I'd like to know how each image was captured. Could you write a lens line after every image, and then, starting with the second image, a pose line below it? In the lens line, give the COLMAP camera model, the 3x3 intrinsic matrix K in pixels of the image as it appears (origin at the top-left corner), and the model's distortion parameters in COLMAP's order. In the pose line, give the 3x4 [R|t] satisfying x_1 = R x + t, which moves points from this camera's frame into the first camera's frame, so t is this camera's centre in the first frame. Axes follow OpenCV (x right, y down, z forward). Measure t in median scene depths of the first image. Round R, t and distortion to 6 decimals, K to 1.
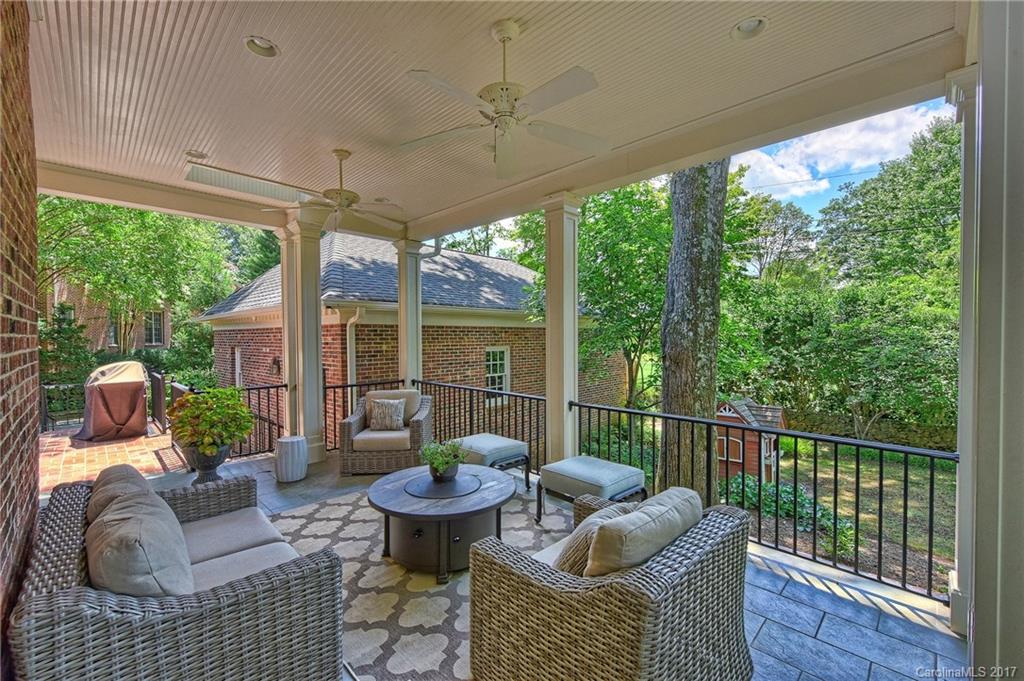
lens RADIAL K [[425.9, 0, 517.8], [0, 425.9, 342.2], [0, 0, 1]] dist [-0.000537, -0.000049]
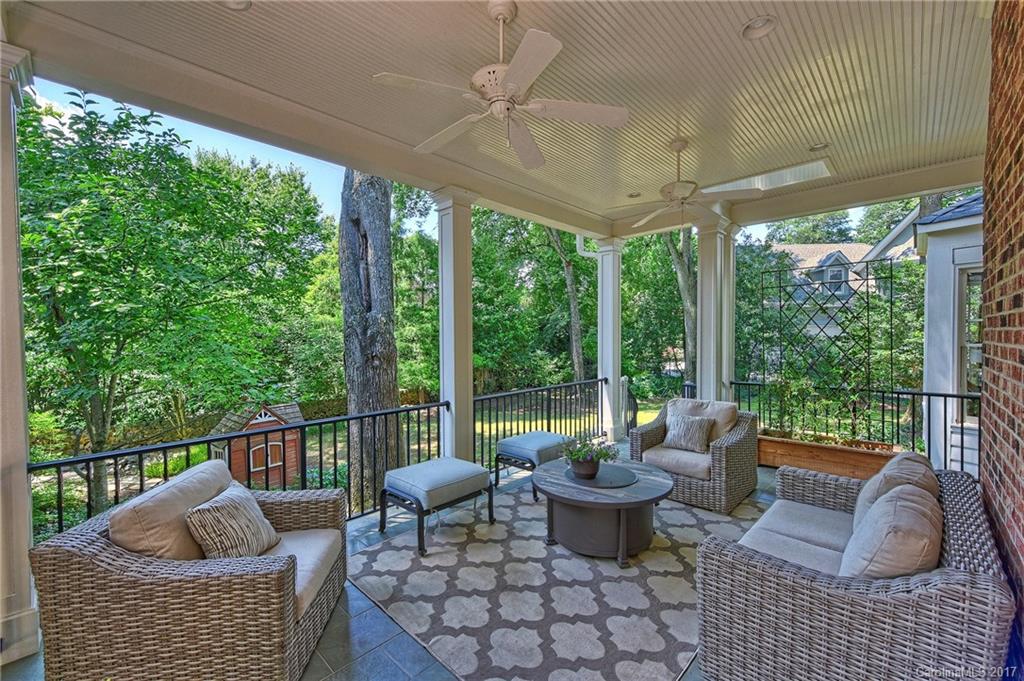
lens RADIAL K [[425.9, 0, 517.6], [0, 425.9, 338.8], [0, 0, 1]] dist [-0.000537, -0.000049]
pose [[-0.037205, -0.010523, 0.999252, -0.590810], [0.021330, 0.999708, 0.011322, -0.010225], [-0.999080, 0.021736, -0.036969, 0.600873]]
